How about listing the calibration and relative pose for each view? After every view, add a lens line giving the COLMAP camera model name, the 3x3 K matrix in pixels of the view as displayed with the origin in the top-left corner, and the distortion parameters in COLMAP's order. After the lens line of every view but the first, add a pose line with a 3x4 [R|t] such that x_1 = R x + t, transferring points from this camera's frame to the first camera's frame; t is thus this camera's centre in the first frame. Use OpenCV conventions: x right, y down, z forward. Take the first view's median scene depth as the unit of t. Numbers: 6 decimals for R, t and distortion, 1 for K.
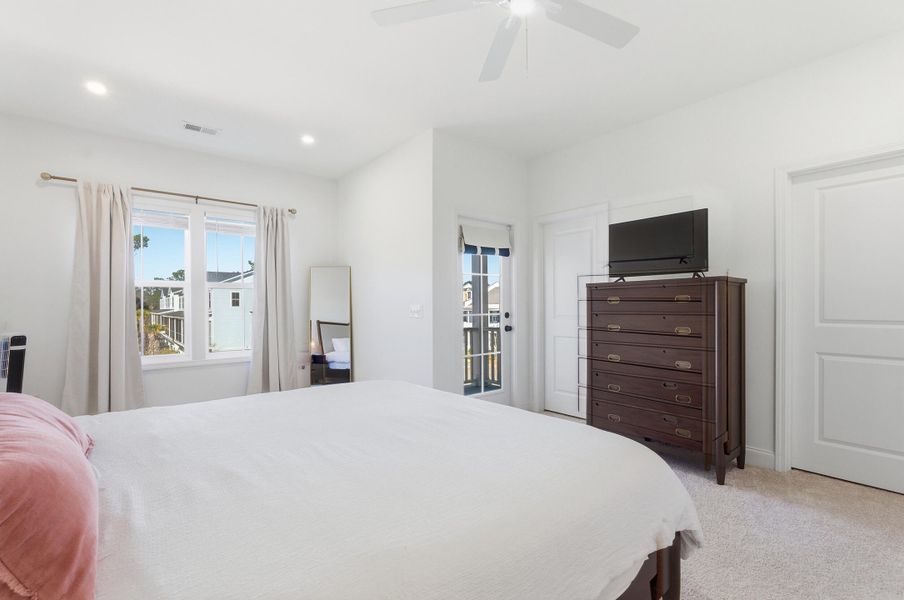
lens RADIAL K [[407.9, 0, 452.0], [0, 407.9, 300.0], [0, 0, 1]] dist [0.003767, 0.000717]
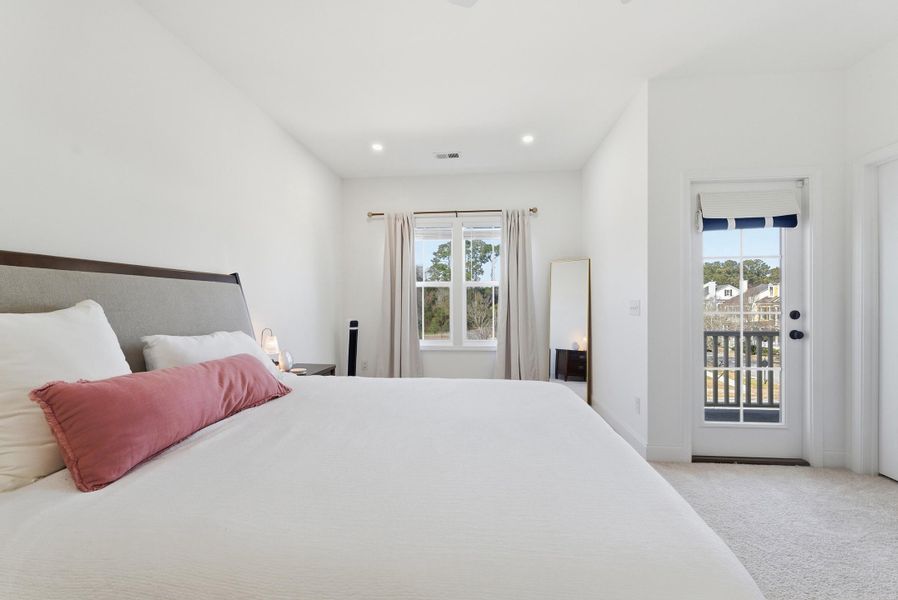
lens RADIAL K [[397.7, 0, 447.3], [0, 397.7, 296.9], [0, 0, 1]] dist [-0.006795, -0.000010]
pose [[0.707658, -0.008145, -0.706509, 0.191712], [0.010469, 0.999945, -0.001042, 0.002532], [0.706478, -0.006659, 0.707704, 0.142536]]
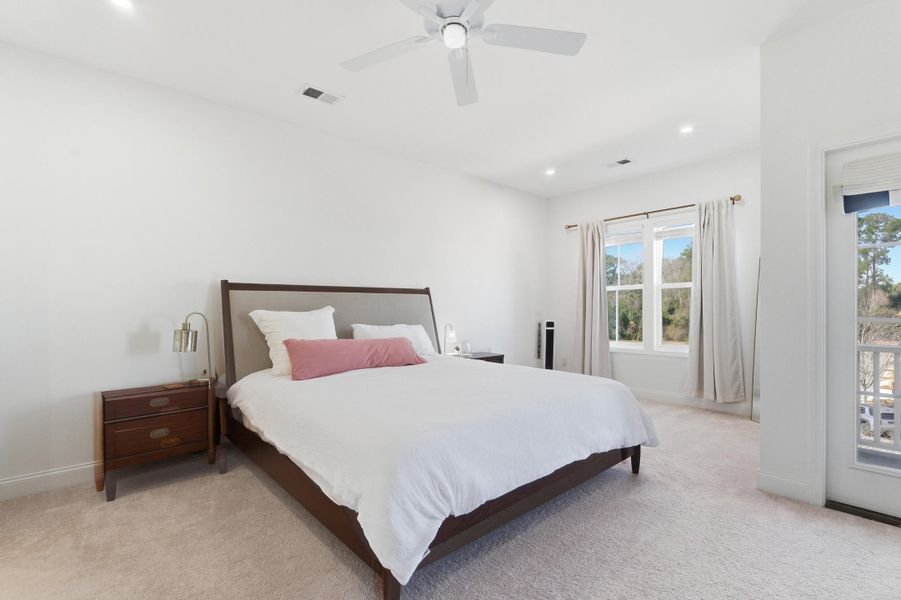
lens RADIAL K [[404.8, 0, 465.6], [0, 404.8, 303.5], [0, 0, 1]] dist [-0.001337, -0.000129]
pose [[0.061098, -0.003652, -0.998125, 0.522794], [0.019722, 0.999802, -0.002451, 0.003990], [0.997937, -0.019535, 0.061158, 0.398006]]
